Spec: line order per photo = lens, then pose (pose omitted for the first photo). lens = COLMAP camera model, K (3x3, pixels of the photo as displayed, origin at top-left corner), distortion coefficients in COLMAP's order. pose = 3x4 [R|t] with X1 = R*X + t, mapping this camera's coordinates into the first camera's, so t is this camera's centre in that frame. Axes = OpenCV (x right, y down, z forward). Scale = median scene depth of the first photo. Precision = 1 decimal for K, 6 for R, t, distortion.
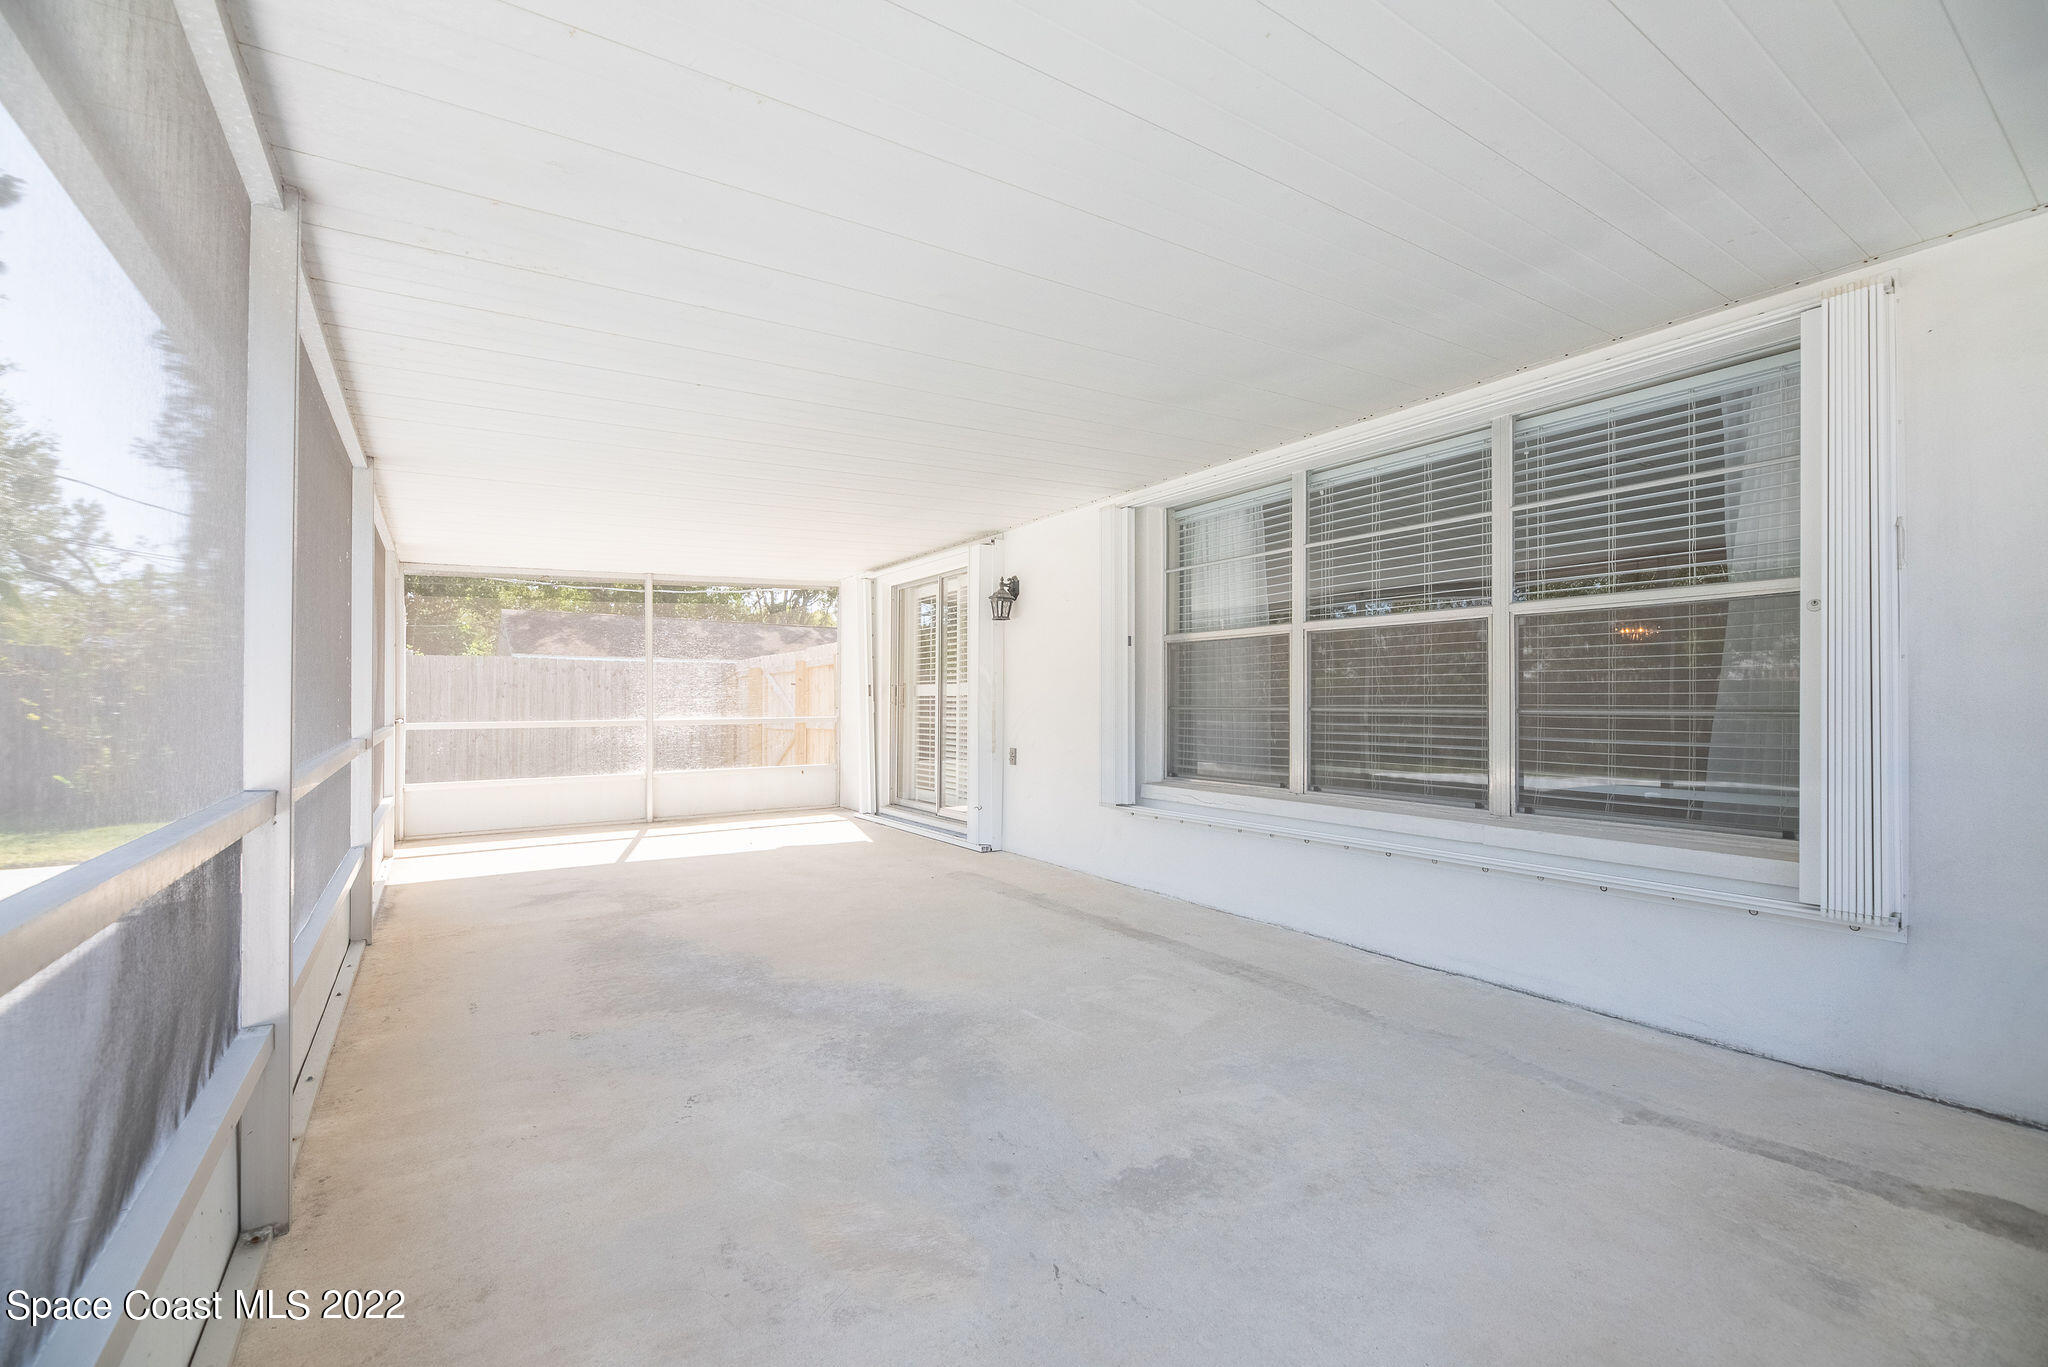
lens RADIAL K [[844.4, 0, 1029.7], [0, 844.4, 694.4], [0, 0, 1]] dist [-0.000494, -0.001647]
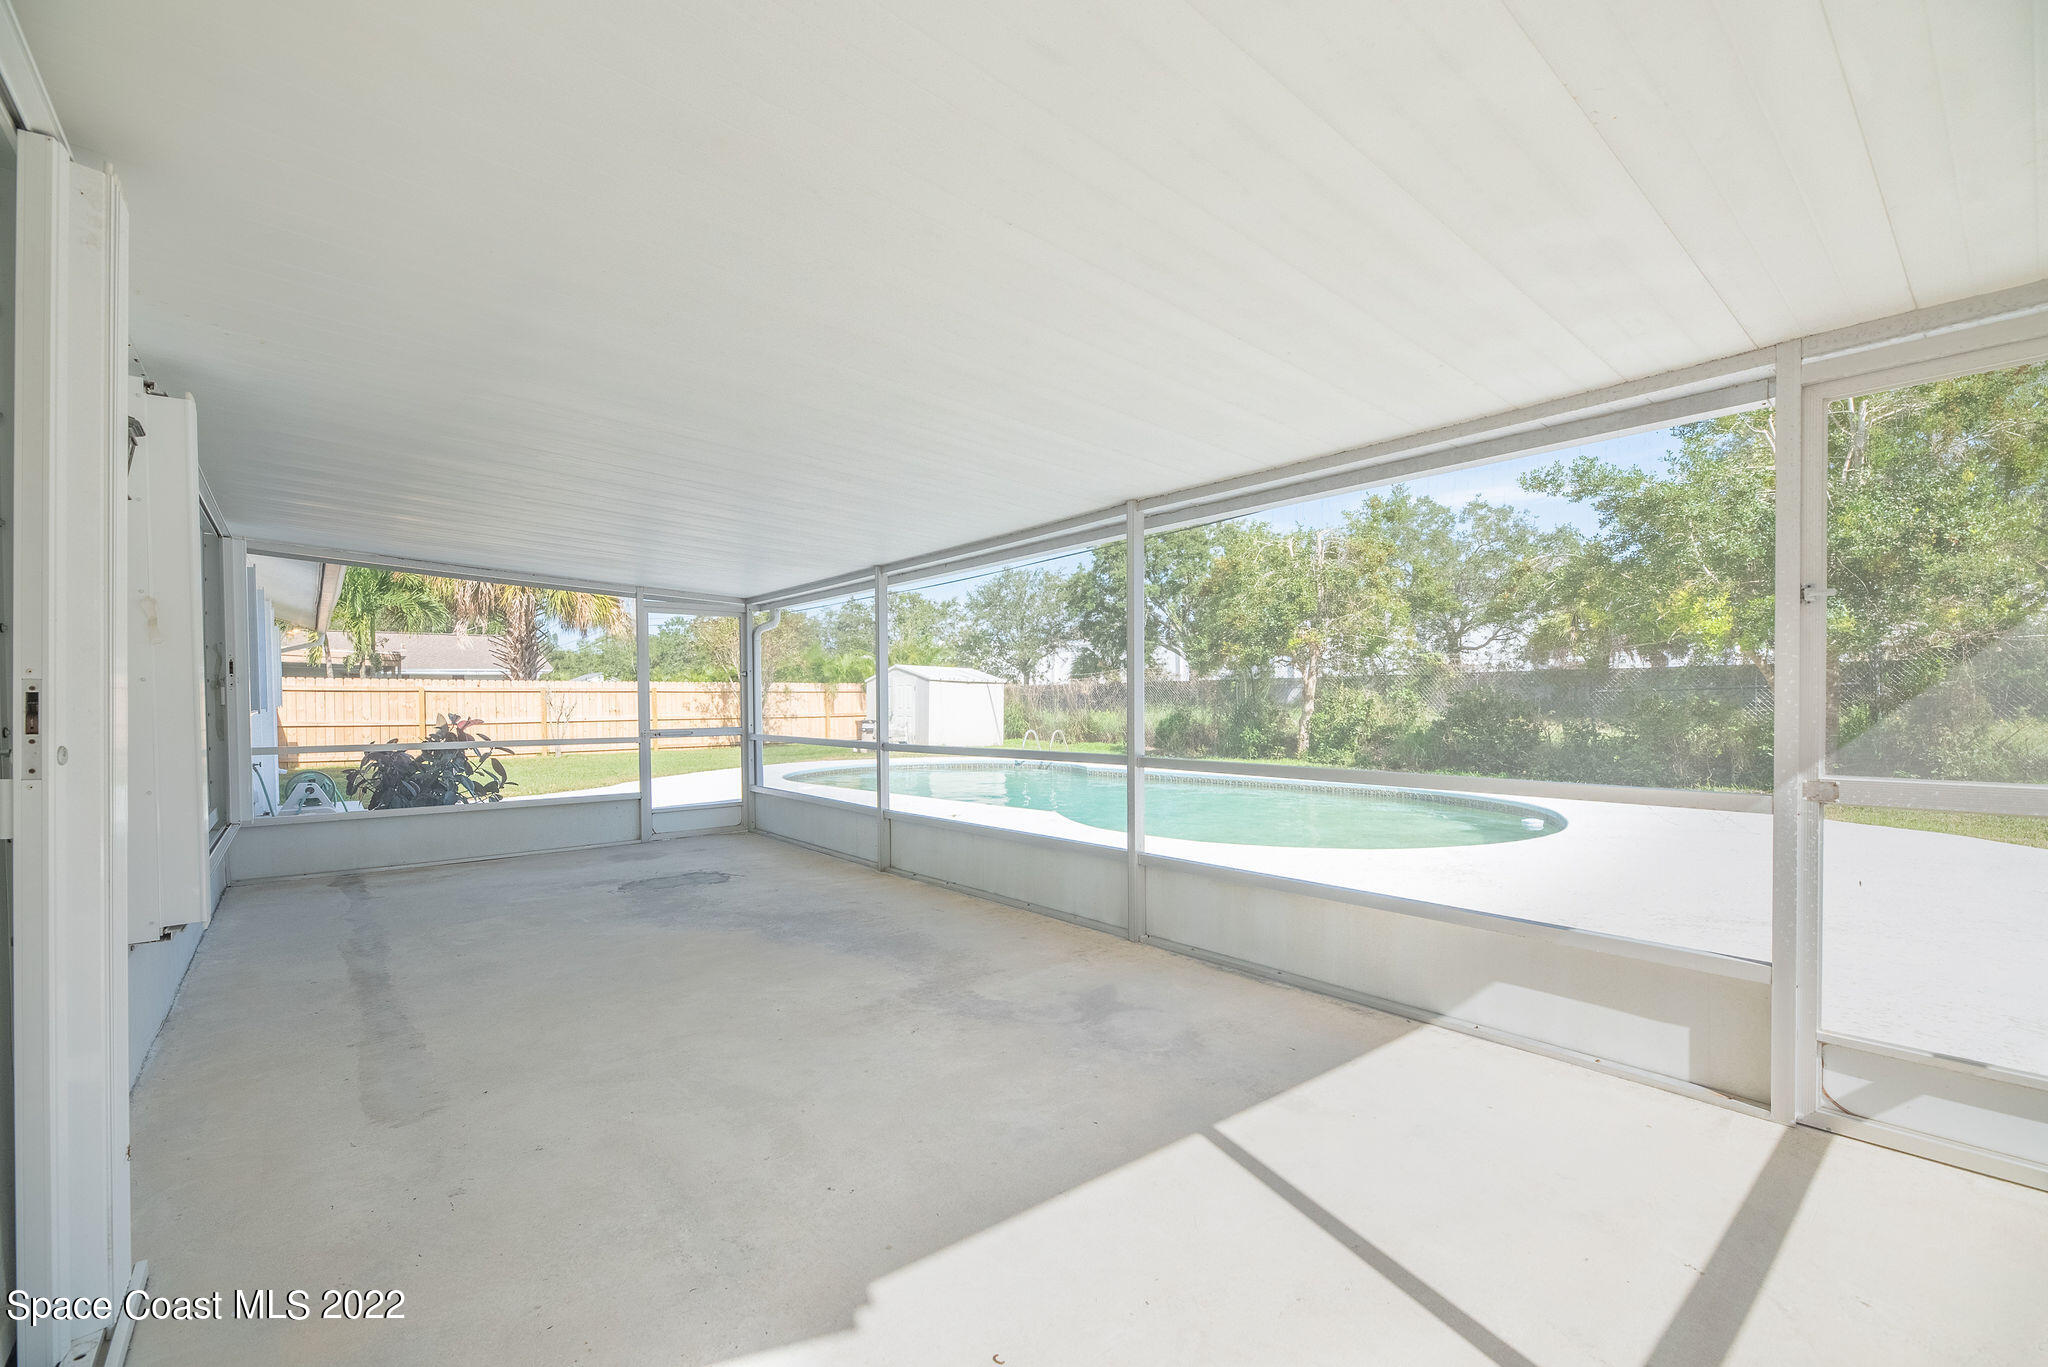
lens RADIAL K [[844.4, 0, 1017.5], [0, 844.4, 699.8], [0, 0, 1]] dist [-0.000494, -0.001647]
pose [[-0.996275, 0.009985, -0.085648, -0.571556], [0.010777, 0.999903, -0.008785, -0.014874], [0.085552, -0.009675, -0.996287, 2.230251]]
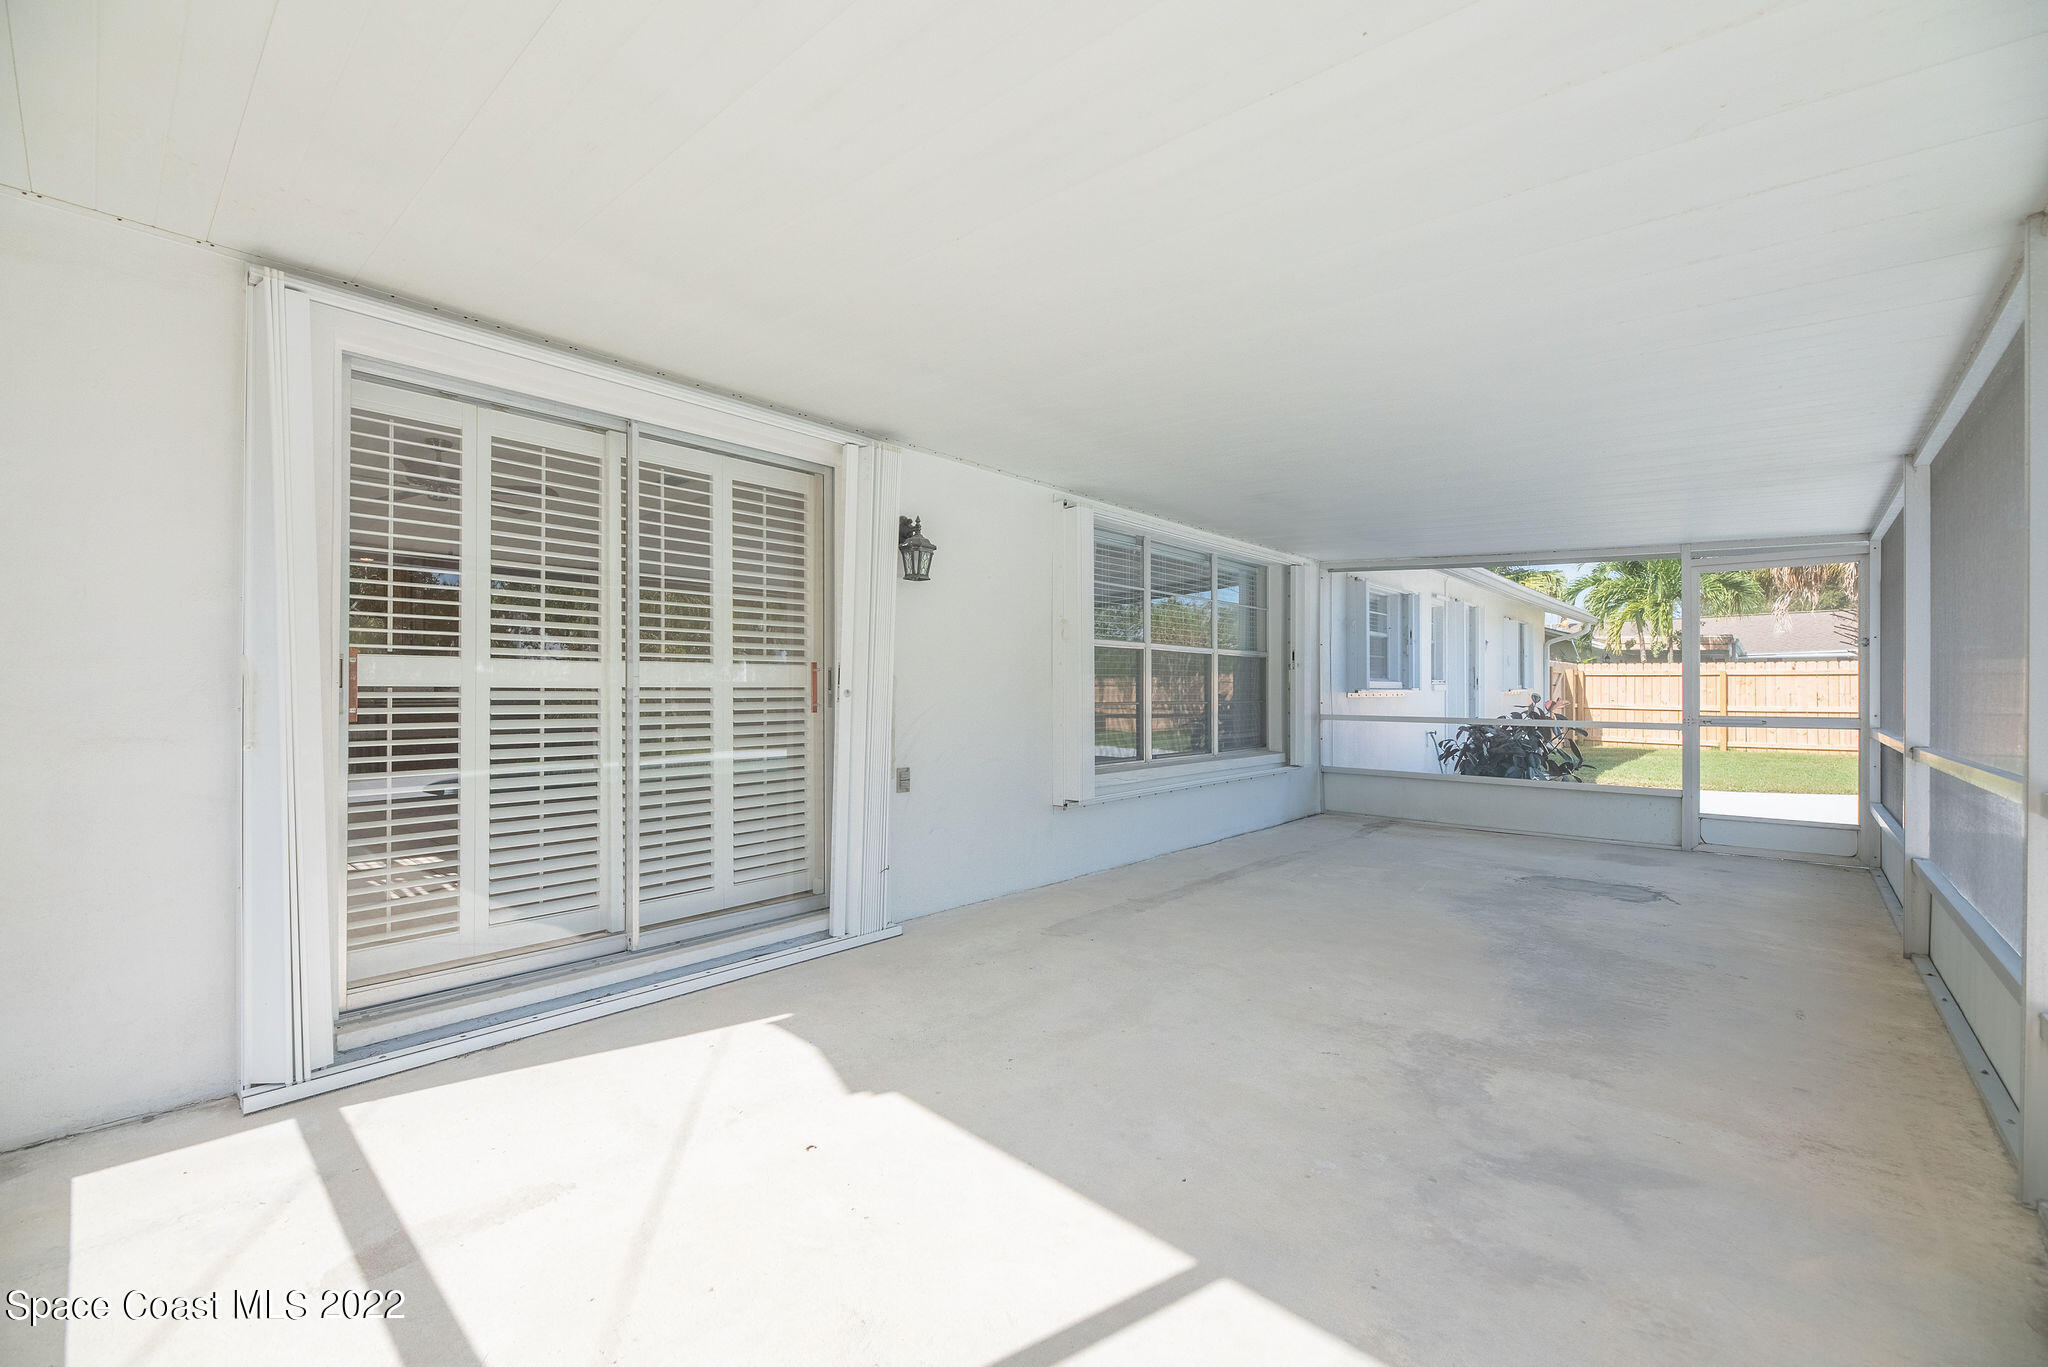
lens RADIAL K [[844.4, 0, 1023.1], [0, 844.4, 685.2], [0, 0, 1]] dist [-0.000494, -0.001647]
pose [[-0.234538, 0.005823, 0.972089, -1.192712], [-0.013323, 0.999869, -0.009203, 0.003629], [-0.972016, -0.015109, -0.234430, 1.797212]]
